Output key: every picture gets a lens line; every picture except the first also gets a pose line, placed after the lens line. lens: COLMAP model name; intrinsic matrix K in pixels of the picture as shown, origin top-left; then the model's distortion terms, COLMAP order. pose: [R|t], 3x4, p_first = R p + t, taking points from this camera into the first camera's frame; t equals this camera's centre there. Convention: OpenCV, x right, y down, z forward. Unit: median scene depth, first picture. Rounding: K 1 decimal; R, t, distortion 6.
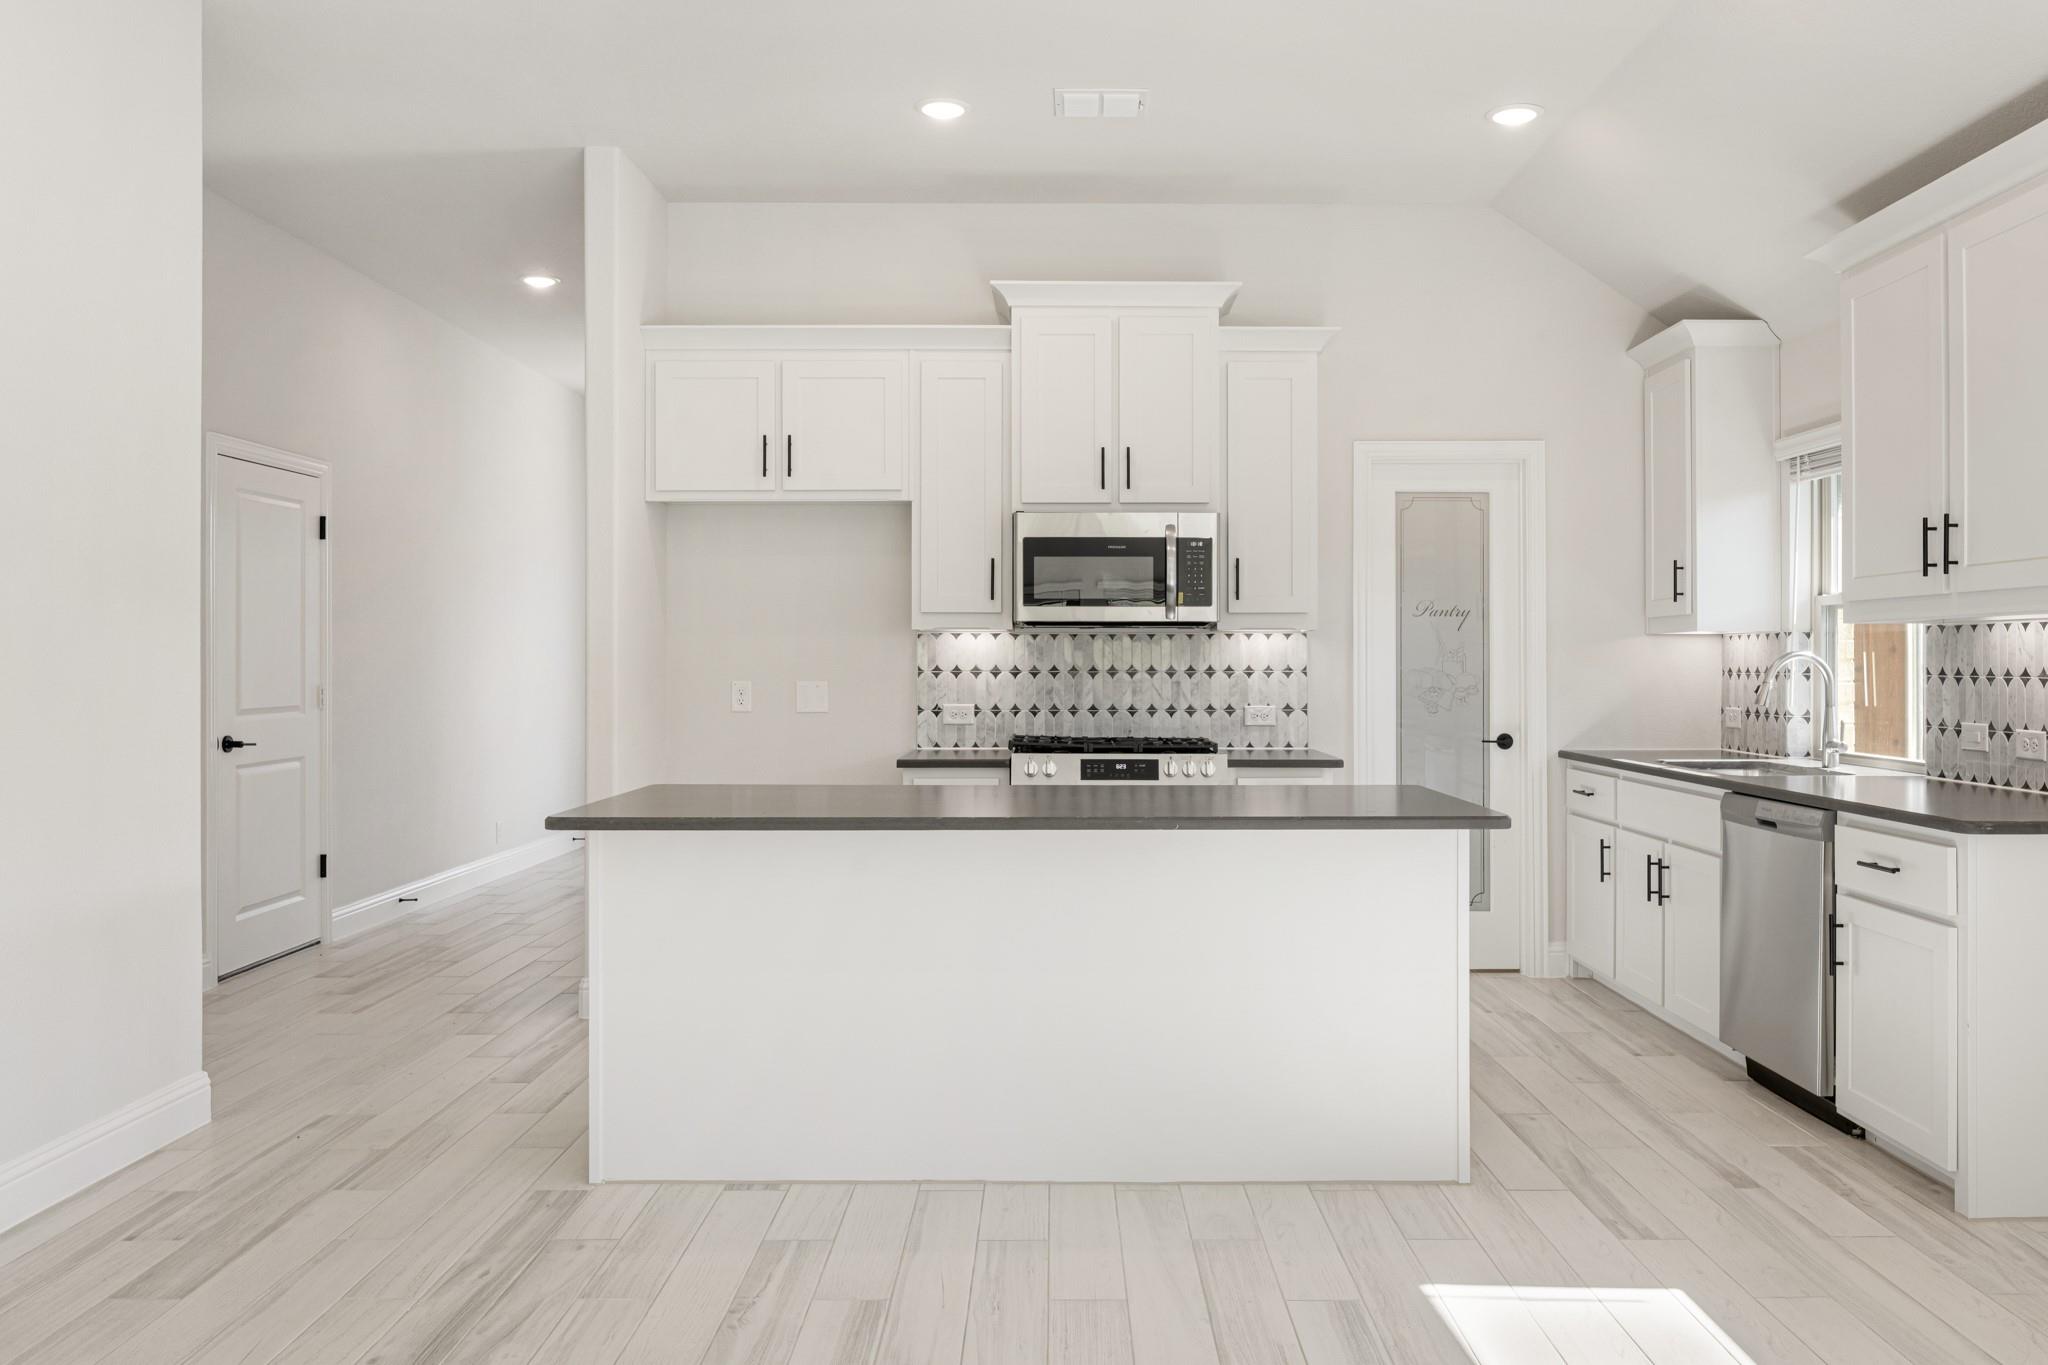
lens RADIAL K [[1508.8, 0, 1068.7], [0, 1508.8, 652.1], [0, 0, 1]] dist [-0.001248, -0.003057]
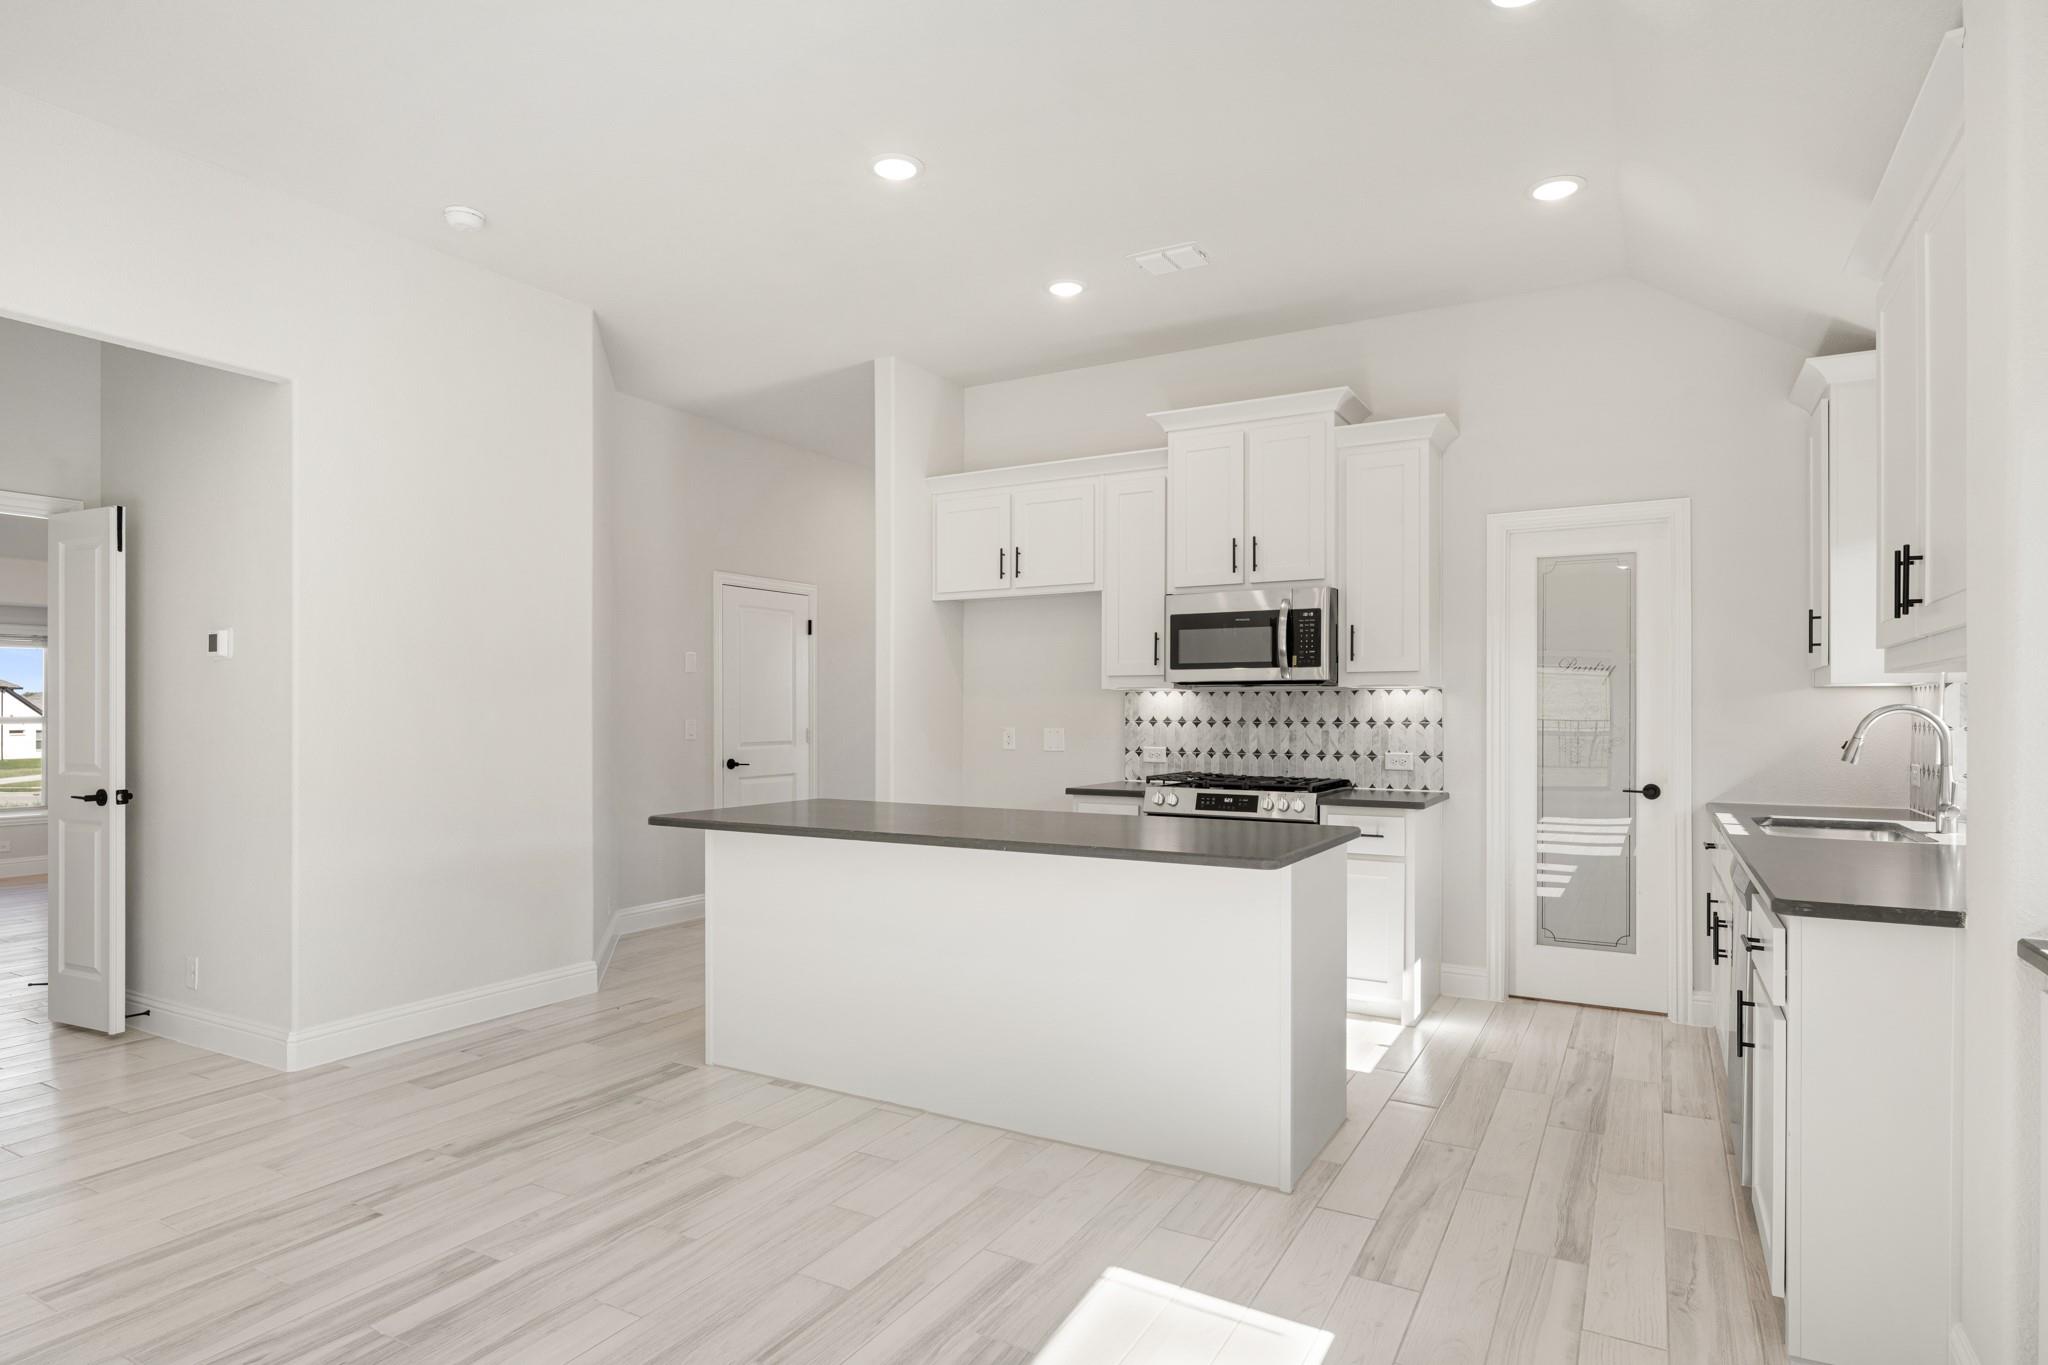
lens RADIAL K [[1109.3, 0, 1025.5], [0, 1109.3, 710.3], [0, 0, 1]] dist [-0.001735, 0.000025]
pose [[0.865598, 0.000204, -0.500739, 0.321450], [0.001124, 0.999997, 0.002351, 0.001046], [0.500738, -0.002598, 0.865595, 0.136403]]
